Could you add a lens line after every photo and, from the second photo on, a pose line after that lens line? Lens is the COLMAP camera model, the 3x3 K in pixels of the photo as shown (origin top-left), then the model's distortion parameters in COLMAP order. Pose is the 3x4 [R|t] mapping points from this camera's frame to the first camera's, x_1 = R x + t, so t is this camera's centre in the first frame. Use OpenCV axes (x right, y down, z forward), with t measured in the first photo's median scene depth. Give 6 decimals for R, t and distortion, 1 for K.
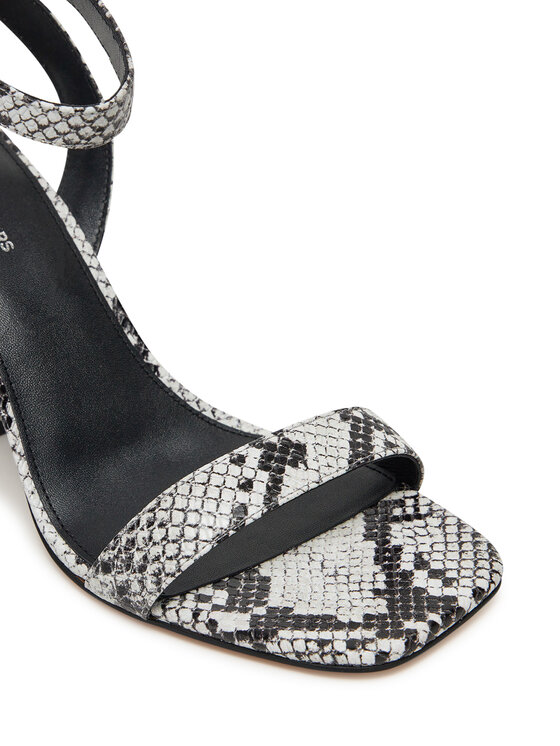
lens RADIAL K [[1587.8, 0, 280.0], [0, 1587.8, 373.0], [0, 0, 1]] dist [-0.051316, -0.091832]
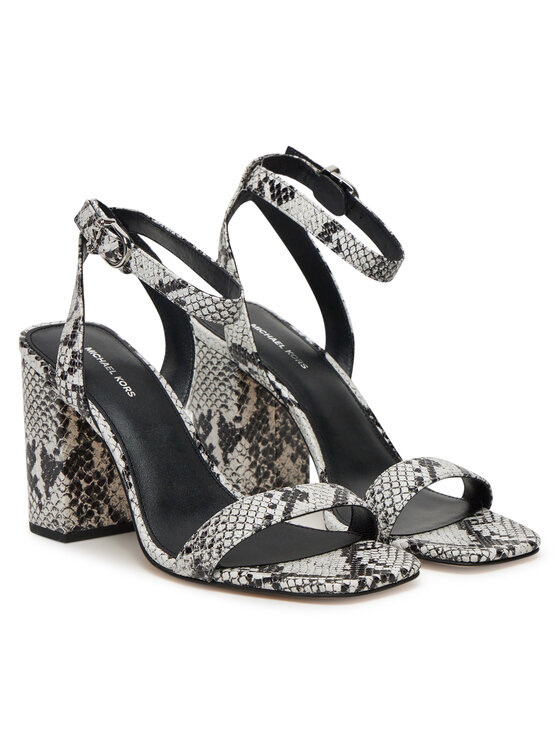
lens RADIAL K [[2198.1, 0, 280.0], [0, 2198.1, 373.0], [0, 0, 1]] dist [0.024134, -0.028725]
pose [[0.998489, 0.051932, -0.017955, 0.022148], [-0.054908, 0.955414, -0.290120, 0.632727], [0.002088, 0.290668, 0.956822, -1.350219]]
